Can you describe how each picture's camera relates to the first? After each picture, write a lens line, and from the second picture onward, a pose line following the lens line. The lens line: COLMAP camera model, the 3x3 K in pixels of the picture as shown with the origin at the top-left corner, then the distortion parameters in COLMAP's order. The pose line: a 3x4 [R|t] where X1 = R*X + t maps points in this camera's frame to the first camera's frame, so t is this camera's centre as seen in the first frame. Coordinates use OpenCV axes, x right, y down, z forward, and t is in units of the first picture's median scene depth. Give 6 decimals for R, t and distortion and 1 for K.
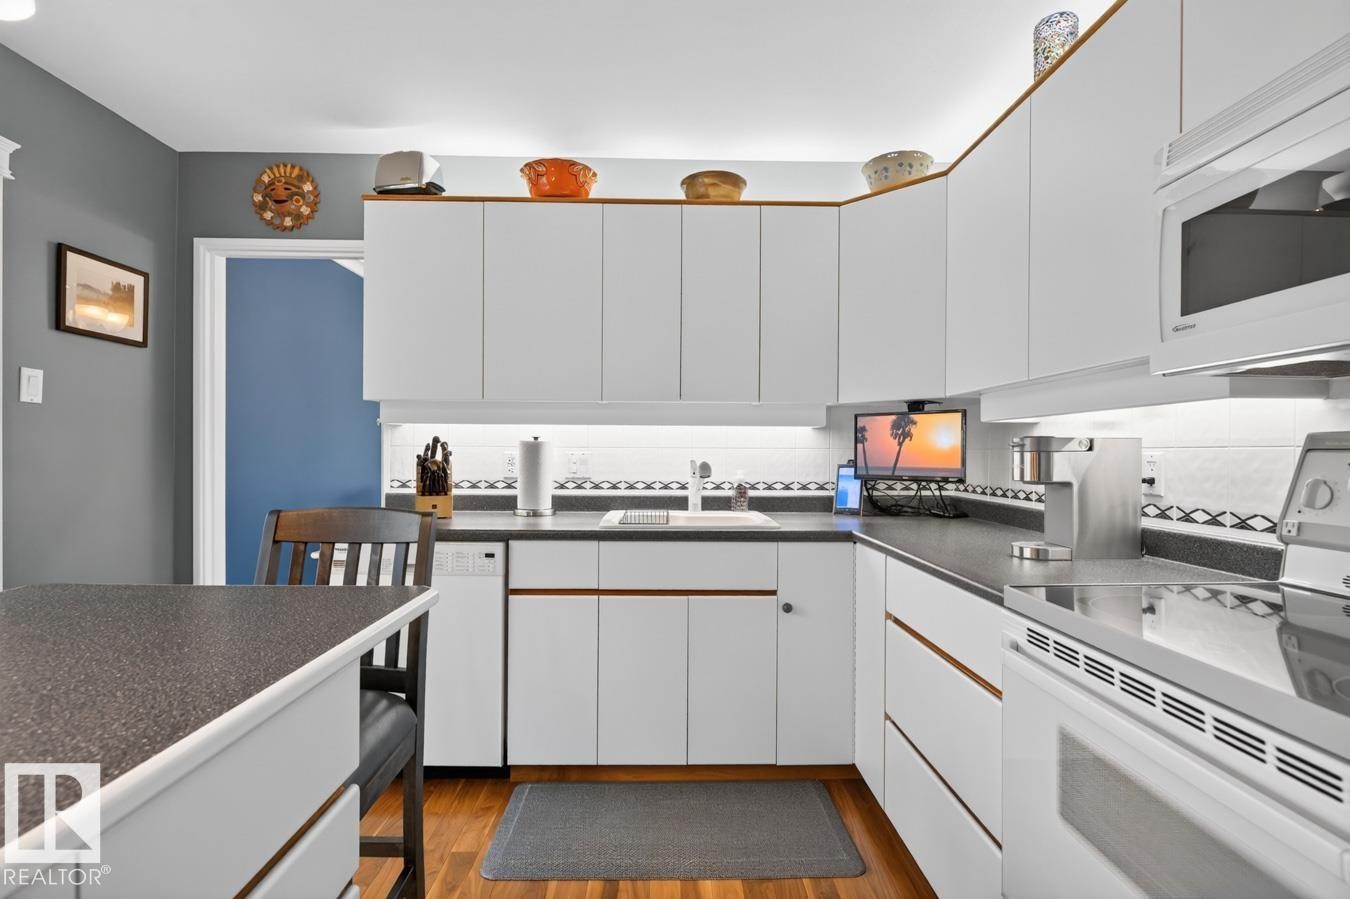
lens RADIAL K [[633.0, 0, 669.7], [0, 633.0, 455.7], [0, 0, 1]] dist [-0.004794, -0.000831]
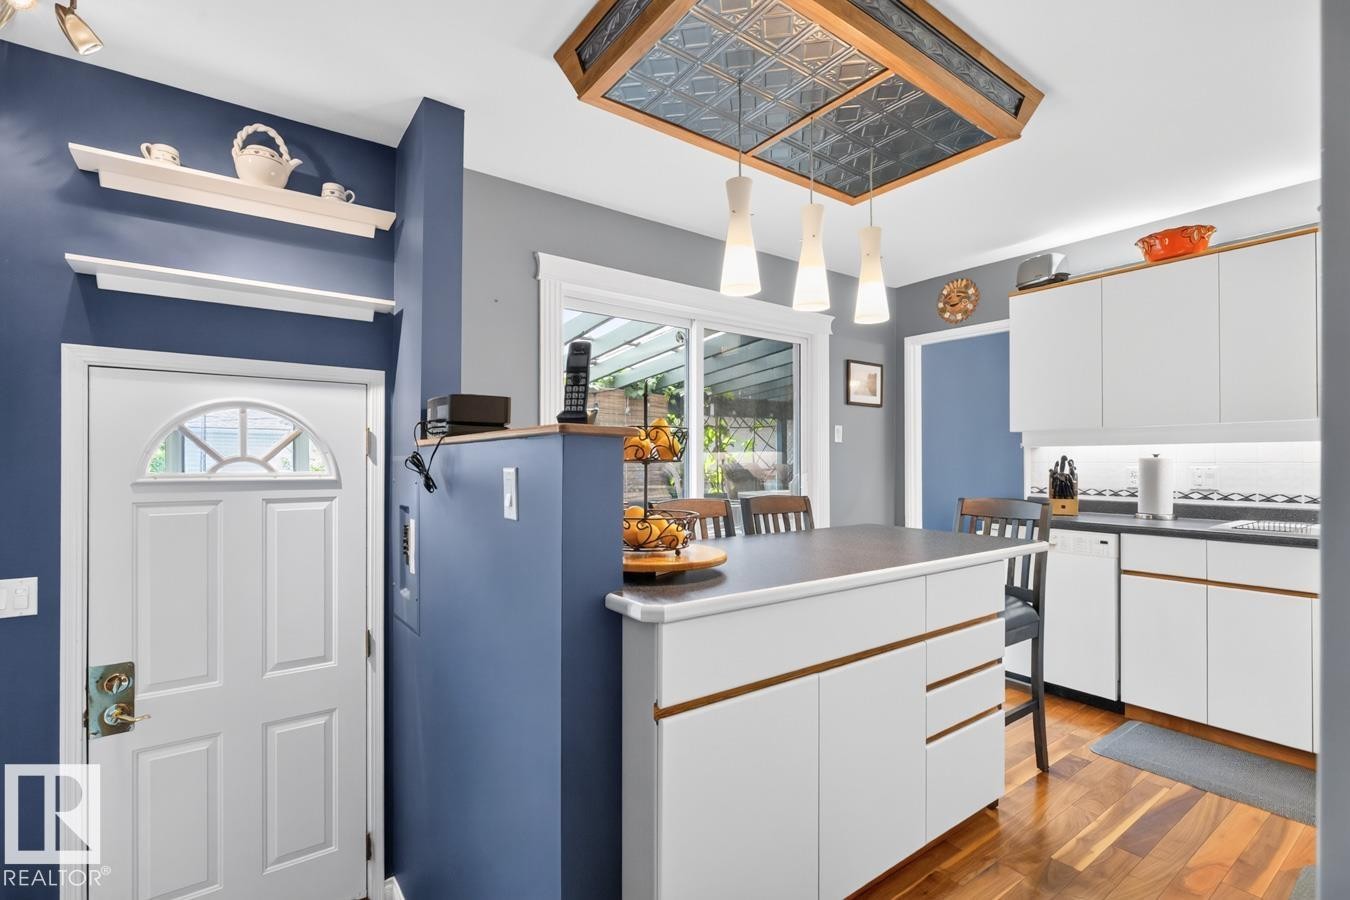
lens RADIAL K [[617.9, 0, 676.3], [0, 617.9, 459.9], [0, 0, 1]] dist [-0.000461, 0.000182]
pose [[0.578560, -0.011058, -0.815565, 0.237066], [-0.001073, 0.999897, -0.014319, -0.001534], [0.815639, 0.009160, 0.578488, -0.462837]]
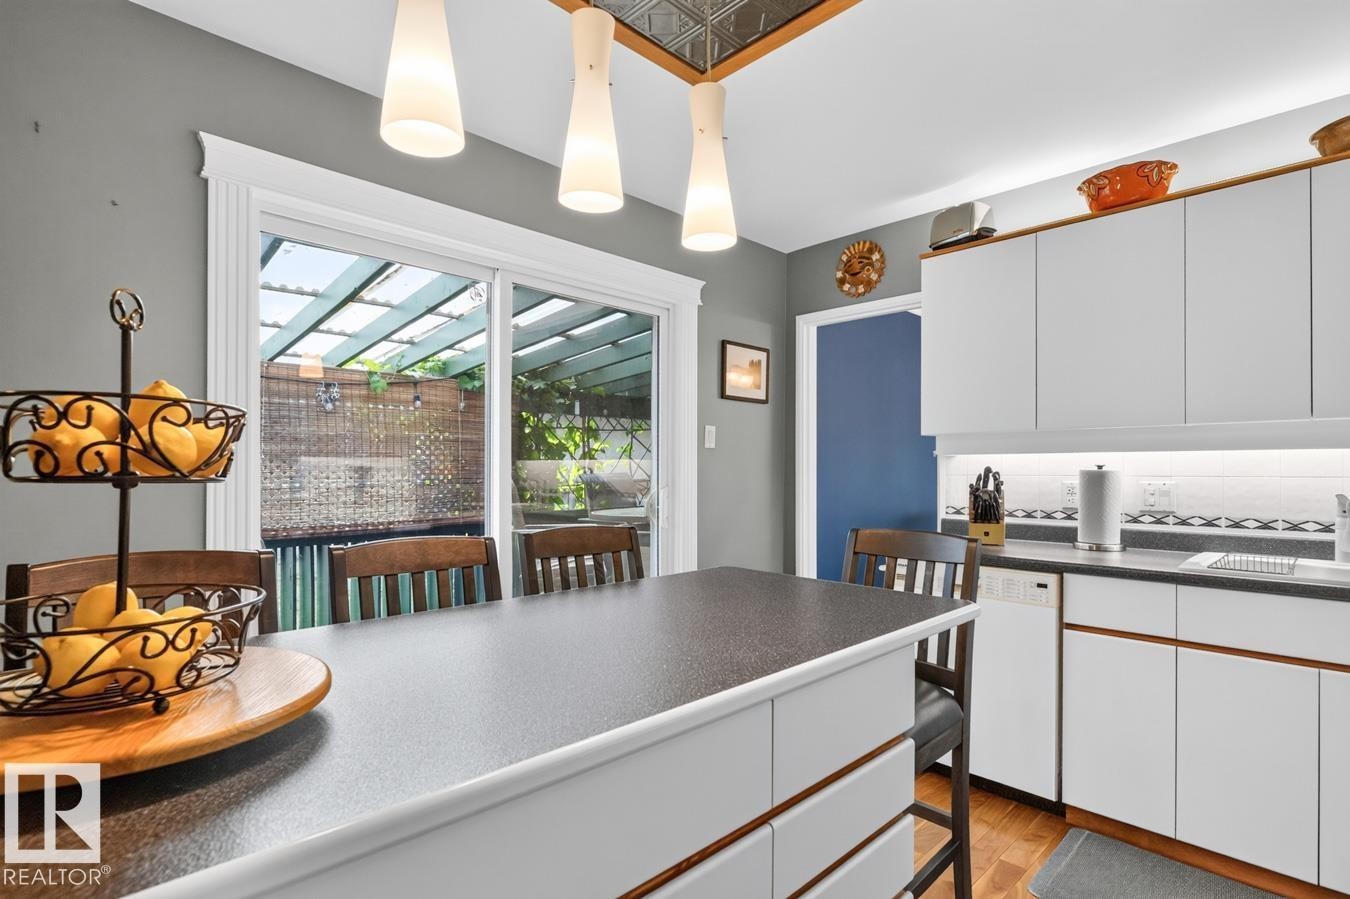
lens RADIAL K [[653.9, 0, 675.3], [0, 653.9, 470.6], [0, 0, 1]] dist [-0.000414, -0.000856]
pose [[0.685339, -0.006167, -0.728198, 0.064324], [-0.002456, 0.999939, -0.010780, -0.011289], [0.728220, 0.009176, 0.685282, -0.119914]]
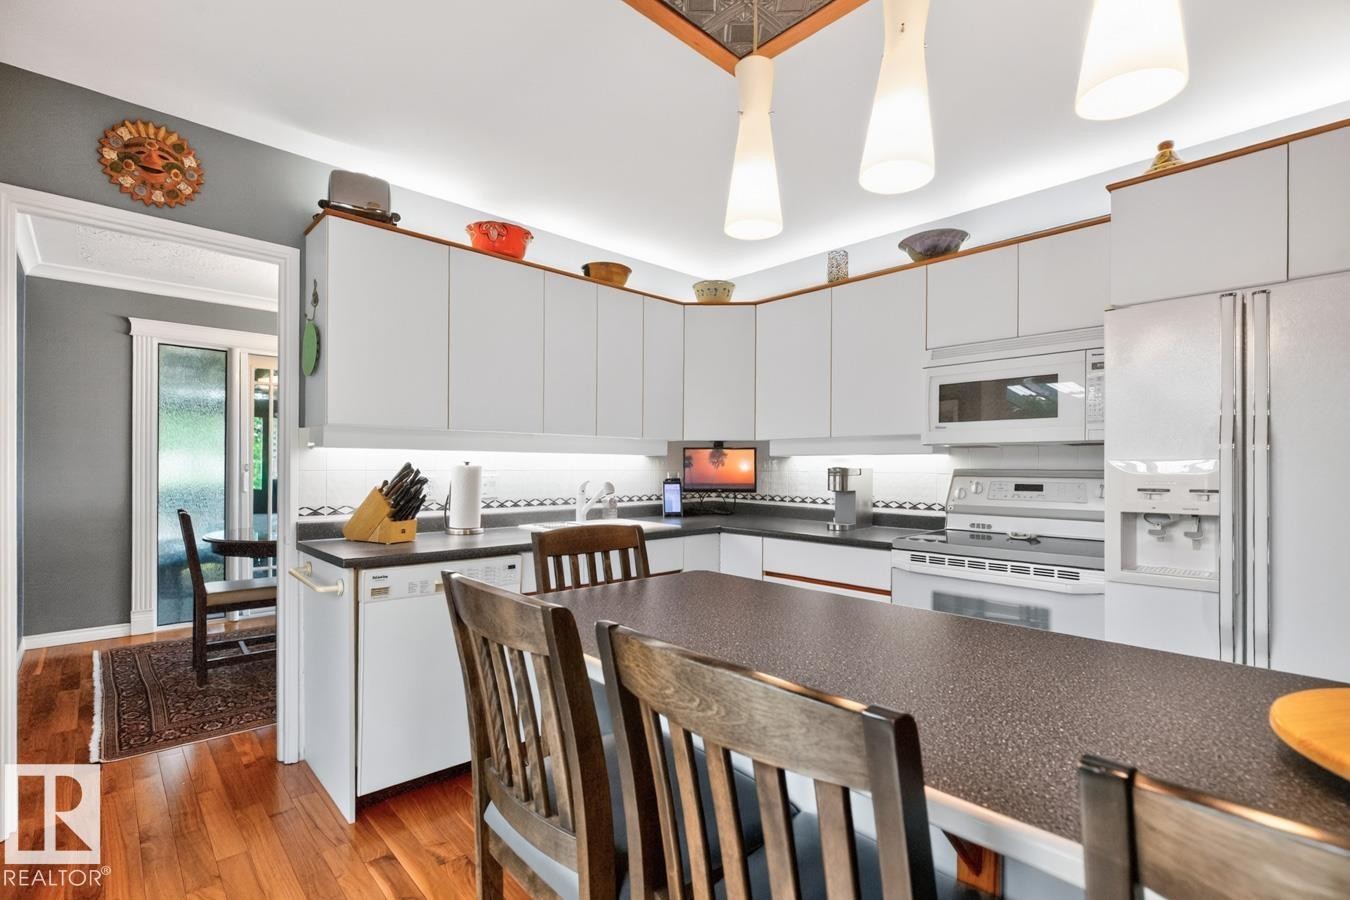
lens RADIAL K [[617.9, 0, 676.3], [0, 617.9, 459.9], [0, 0, 1]] dist [-0.000461, 0.000182]
pose [[0.737157, 0.005009, 0.675703, -0.713971], [0.001625, 0.999956, -0.009186, -0.024767], [-0.675720, 0.007870, 0.737117, -0.038808]]
